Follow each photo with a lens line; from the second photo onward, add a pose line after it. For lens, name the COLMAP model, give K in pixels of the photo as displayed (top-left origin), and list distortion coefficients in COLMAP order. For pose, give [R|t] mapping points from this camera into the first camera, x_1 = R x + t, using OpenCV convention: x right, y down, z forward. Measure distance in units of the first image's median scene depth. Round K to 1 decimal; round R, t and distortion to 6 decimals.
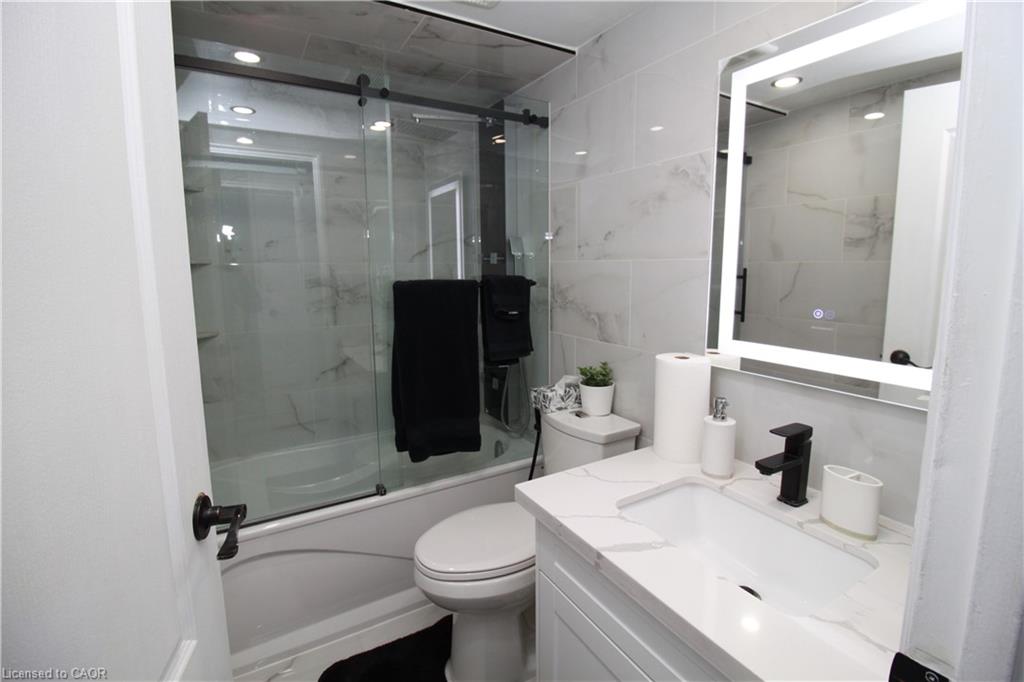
lens RADIAL K [[472.9, 0, 517.0], [0, 472.9, 323.3], [0, 0, 1]] dist [0.001898, -0.000185]
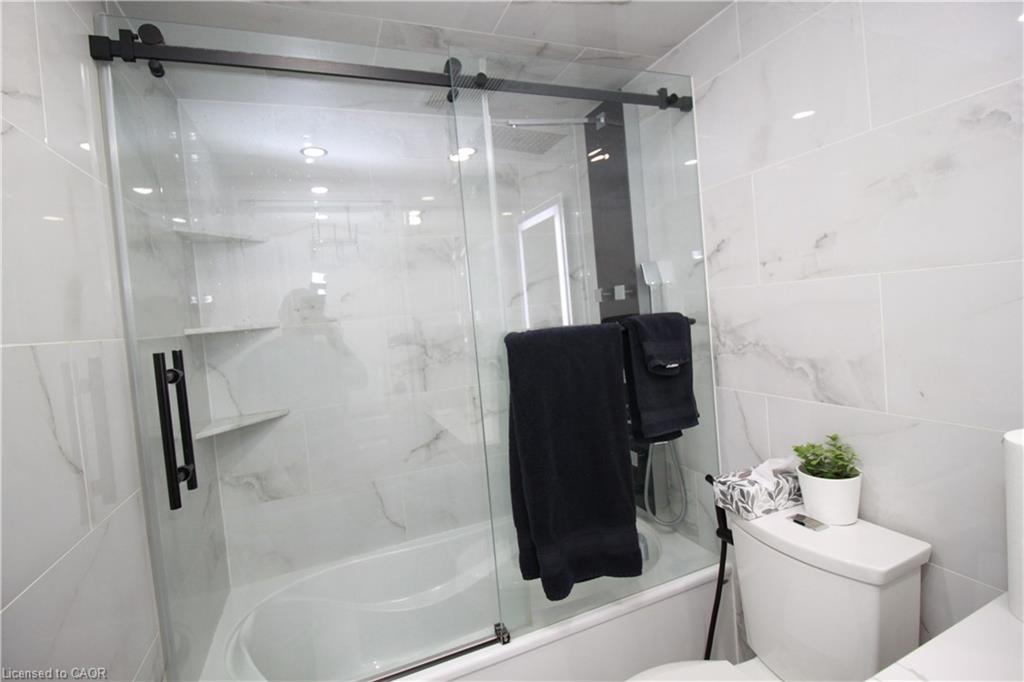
lens RADIAL K [[472.9, 0, 517.0], [0, 472.9, 323.3], [0, 0, 1]] dist [0.001898, -0.000185]
pose [[0.986258, -0.073414, -0.148003, -0.124686], [0.060543, 0.994129, -0.089674, -0.035387], [0.153718, 0.079481, 0.984913, 0.272152]]
